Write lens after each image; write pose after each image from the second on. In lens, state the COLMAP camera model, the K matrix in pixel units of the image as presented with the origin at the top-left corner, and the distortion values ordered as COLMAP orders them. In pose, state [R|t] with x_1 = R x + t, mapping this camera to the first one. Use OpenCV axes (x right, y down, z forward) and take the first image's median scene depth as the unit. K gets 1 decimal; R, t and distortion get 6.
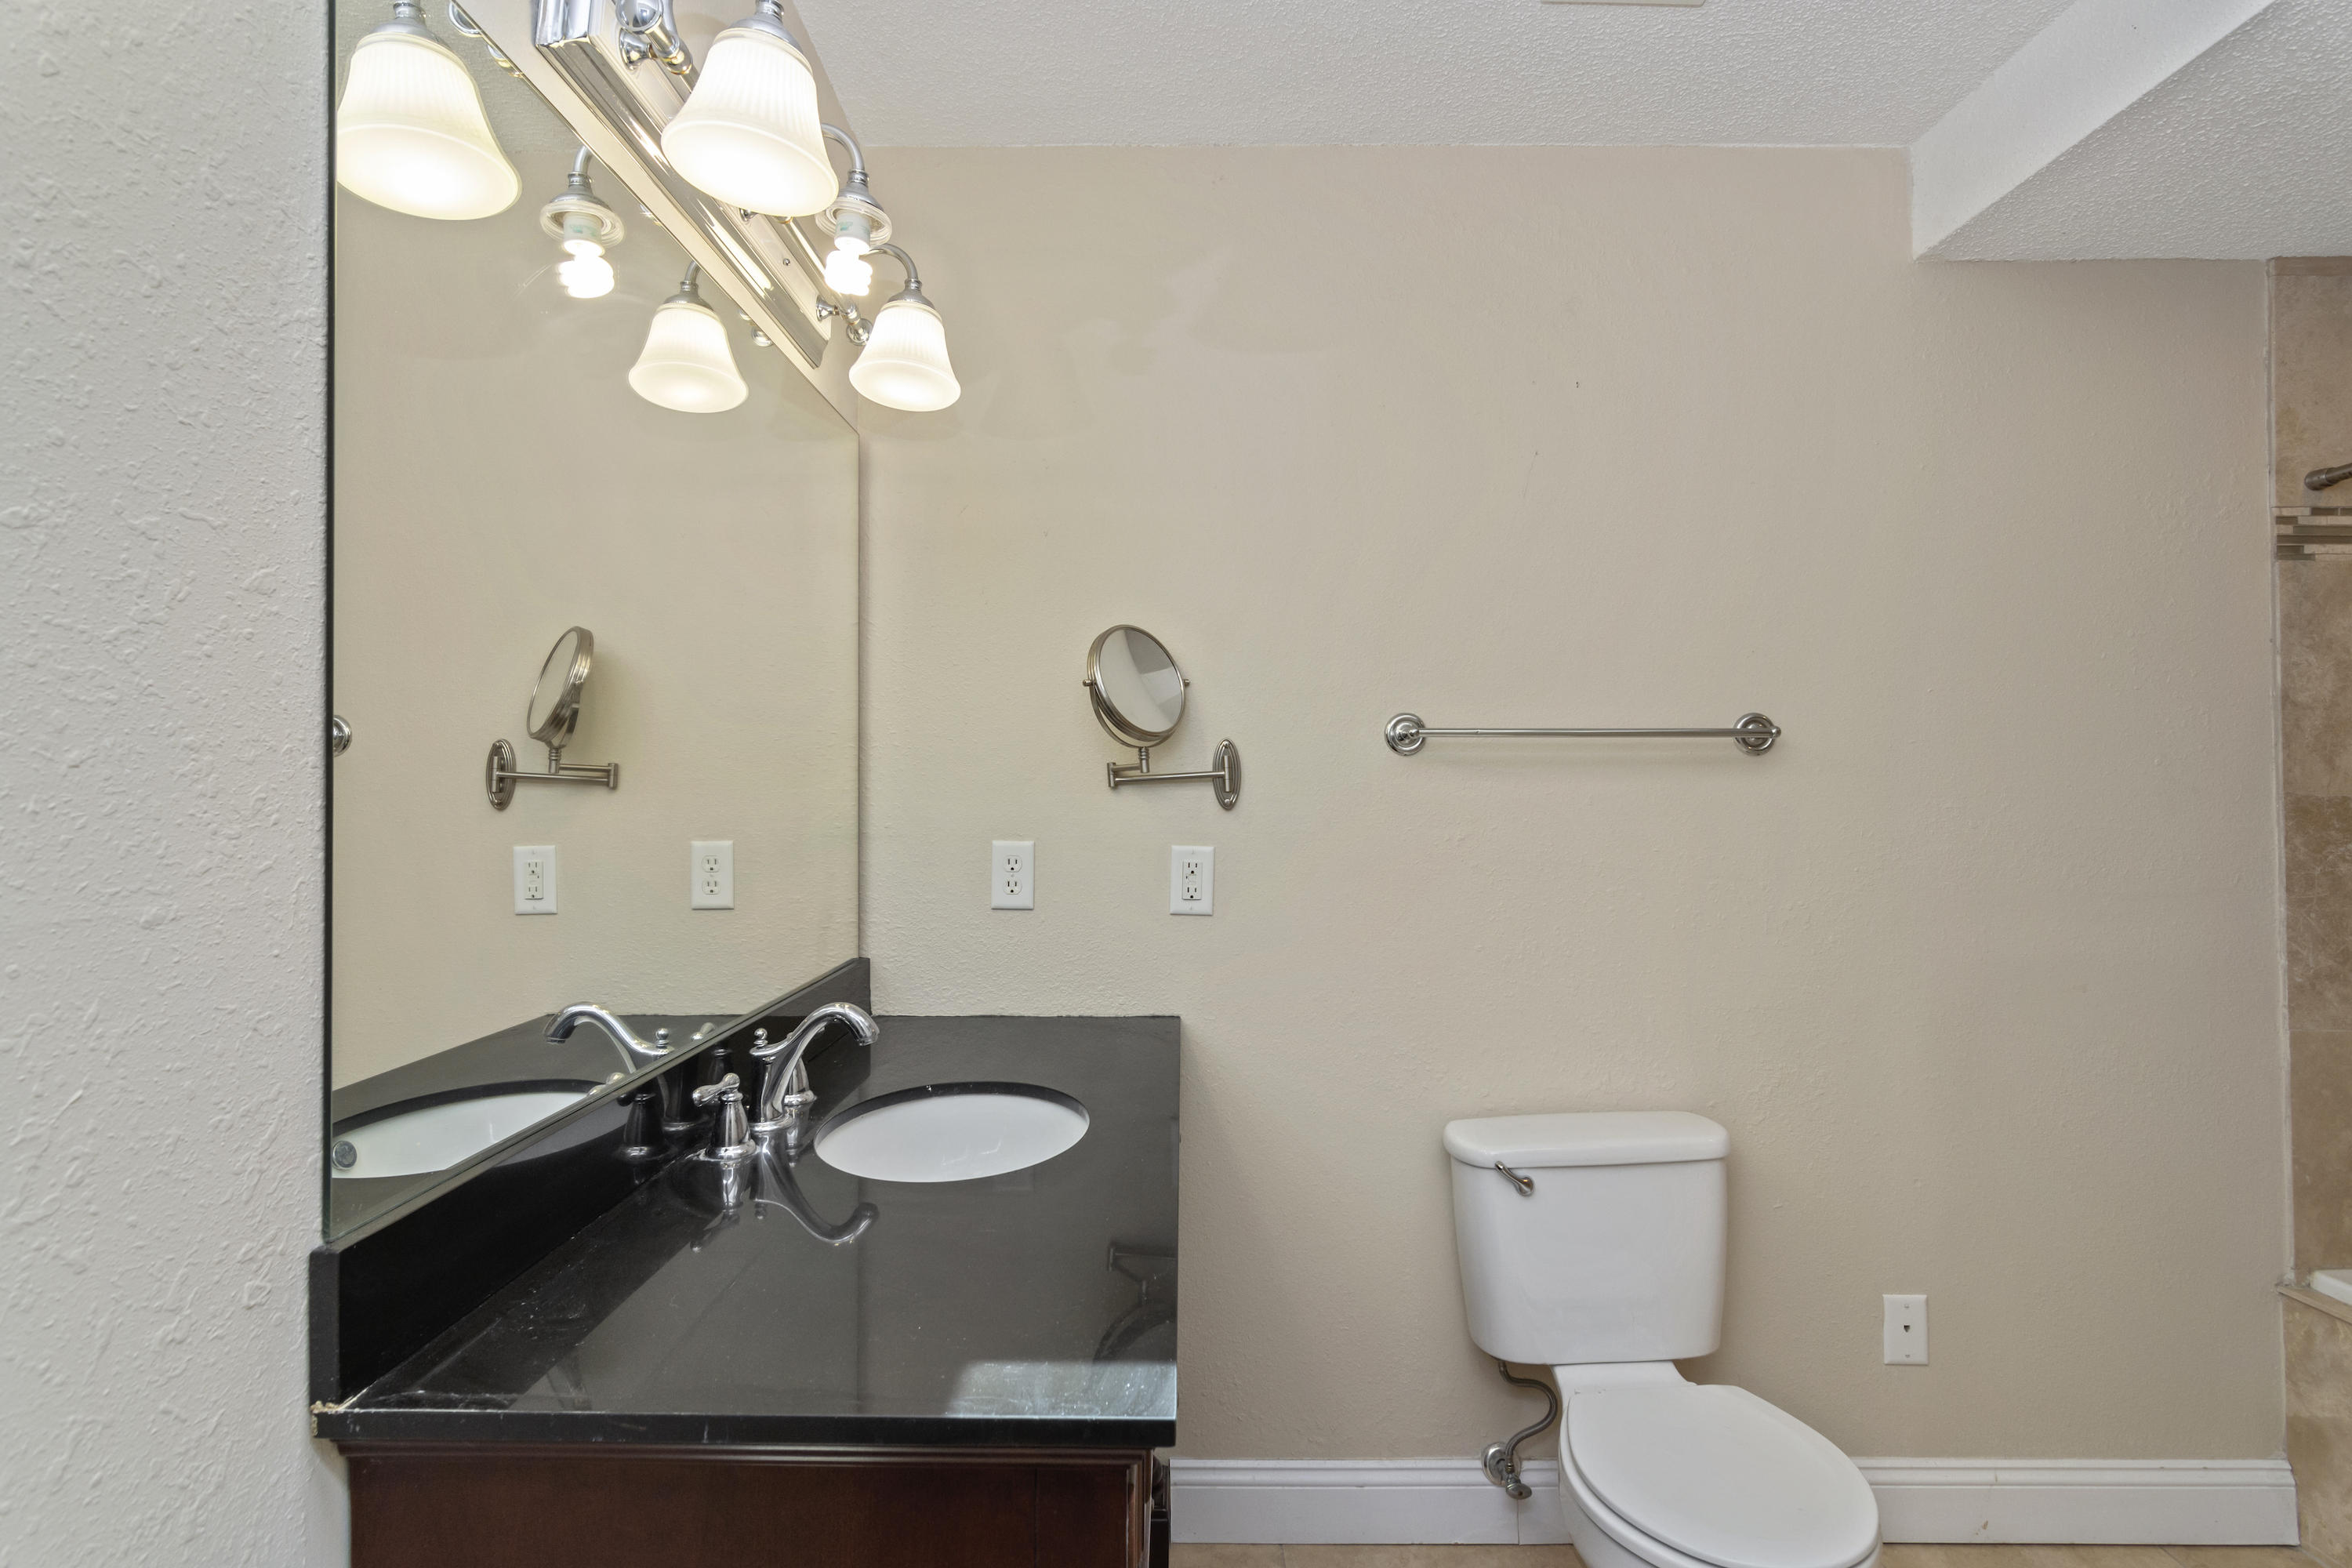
lens RADIAL K [[1136.2, 0, 1159.9], [0, 1136.2, 764.4], [0, 0, 1]] dist [-0.006775, 0.002847]
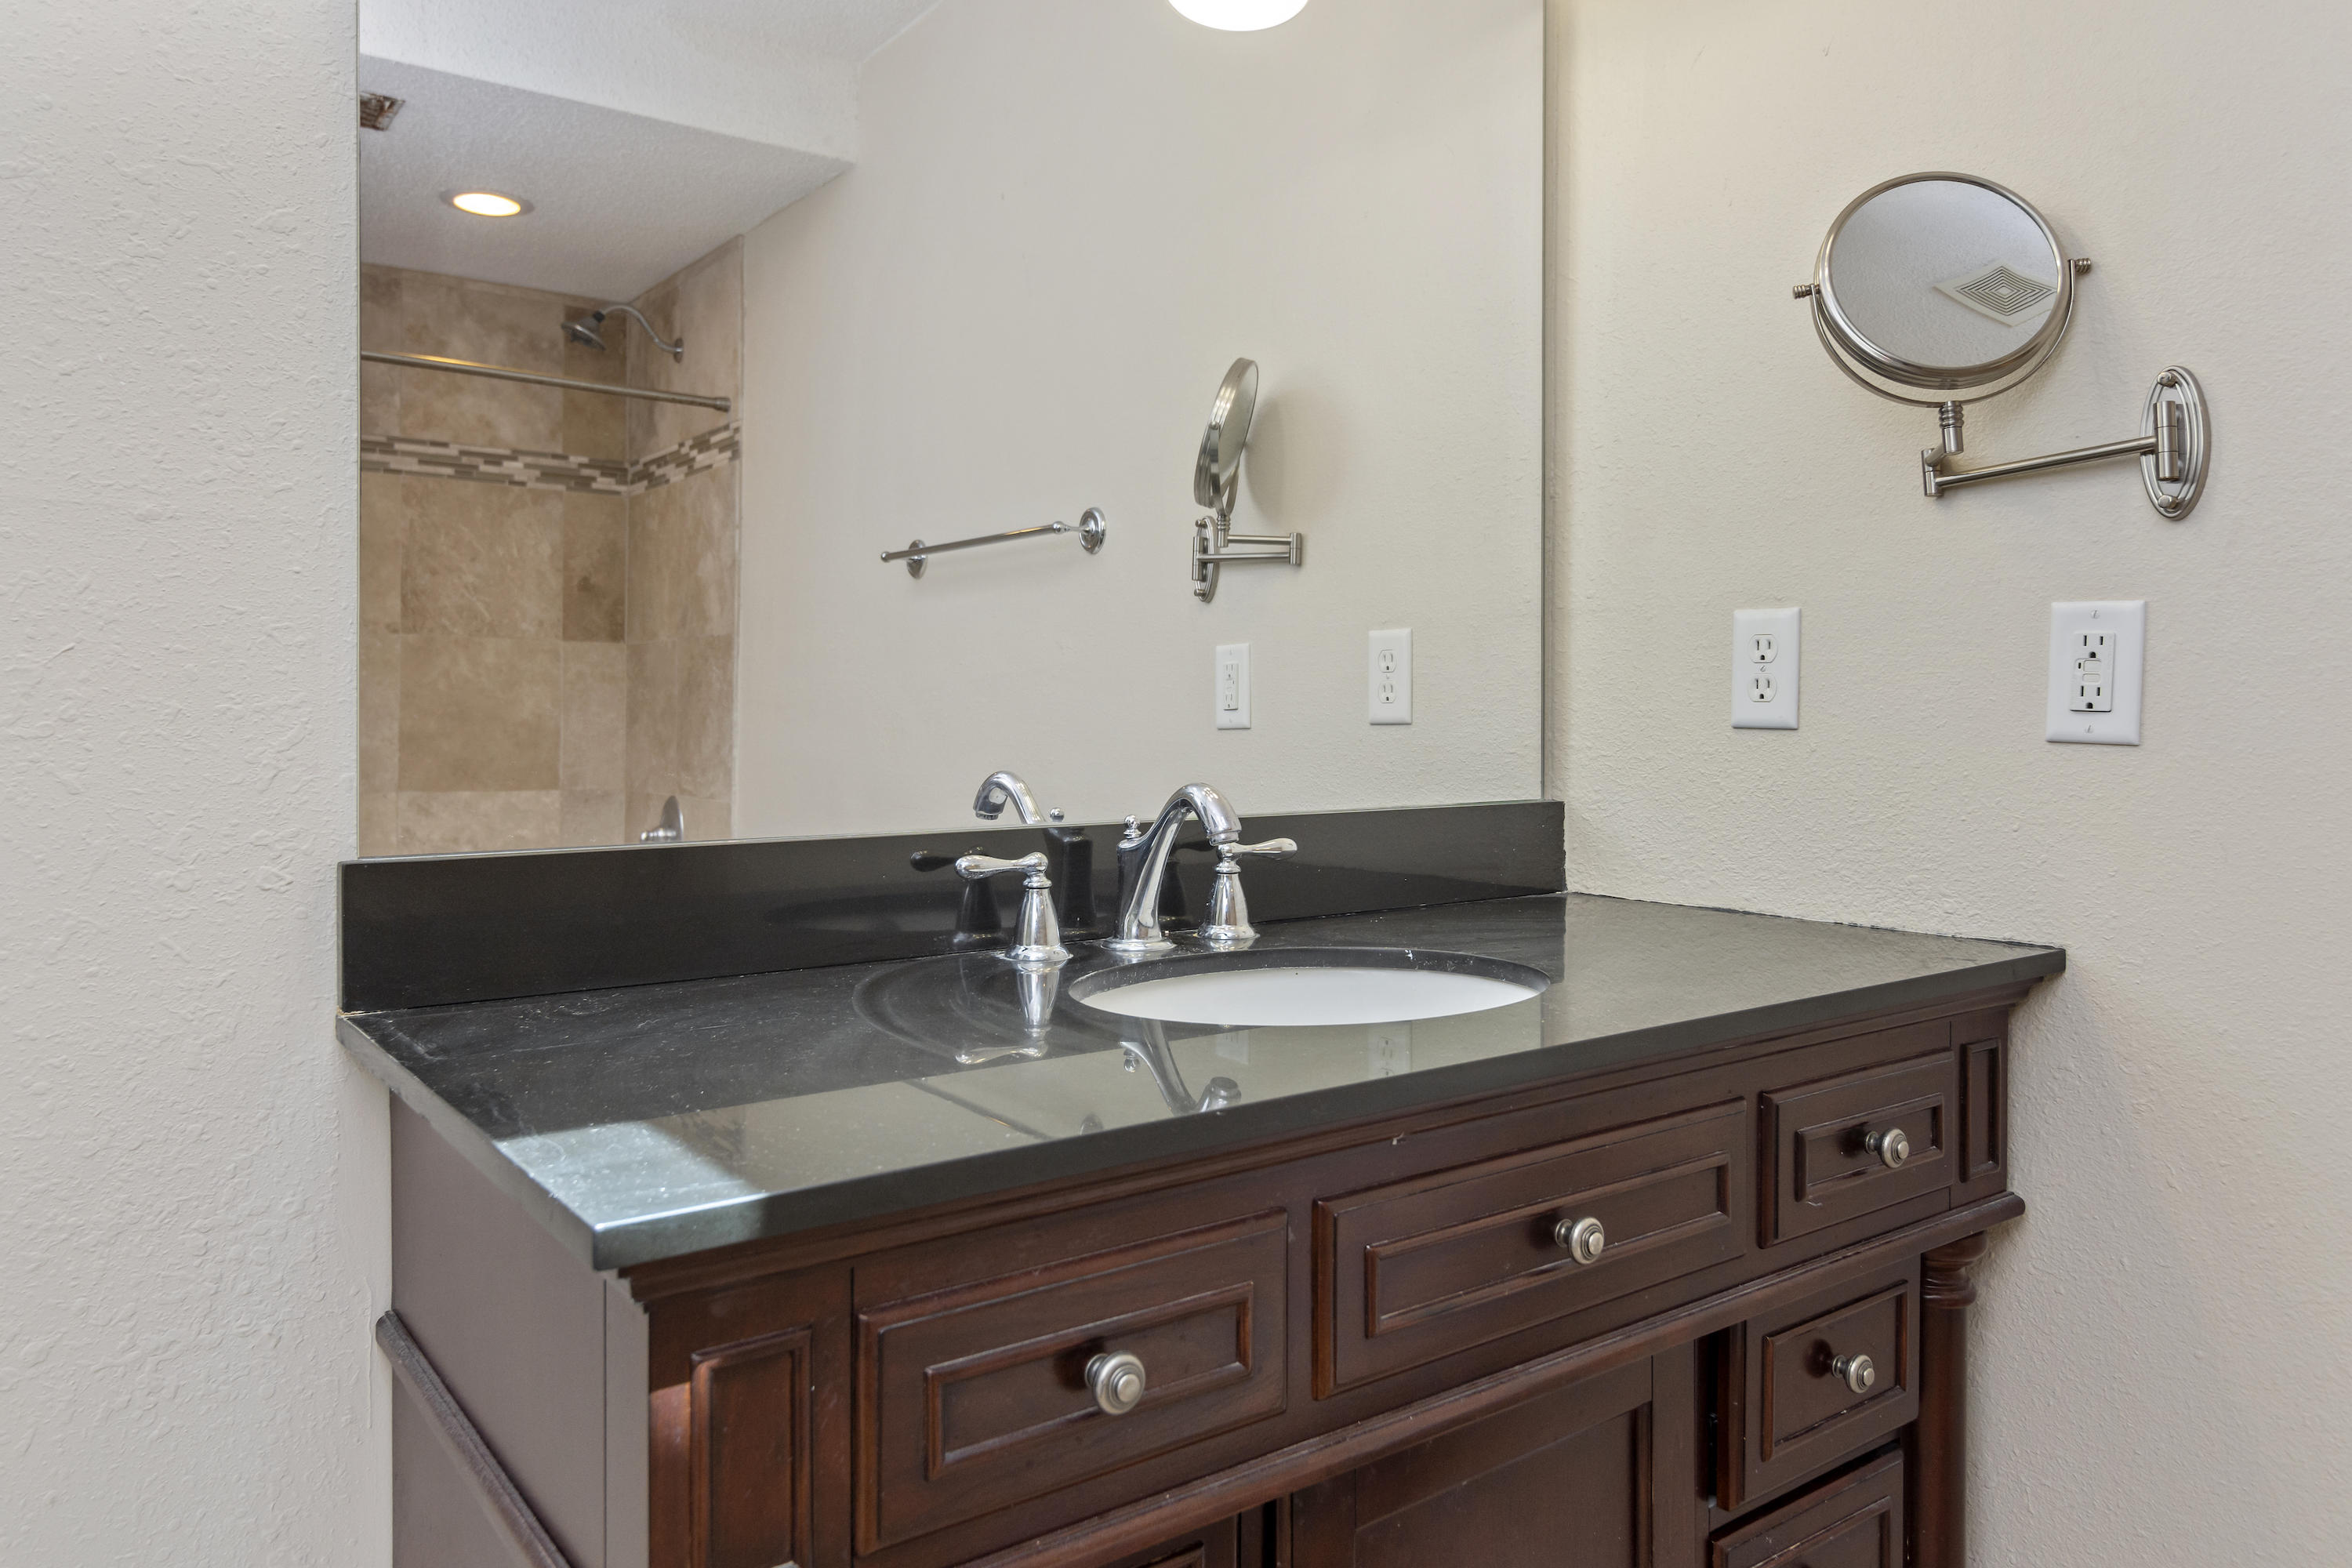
lens RADIAL K [[1623.2, 0, 1164.6], [0, 1623.2, 709.0], [0, 0, 1]] dist [0.005895, -0.007542]
pose [[0.607710, 0.001221, -0.794158, 0.533926], [0.011484, 0.999881, 0.010324, 0.167417], [0.794076, -0.015394, 0.607624, 0.412494]]
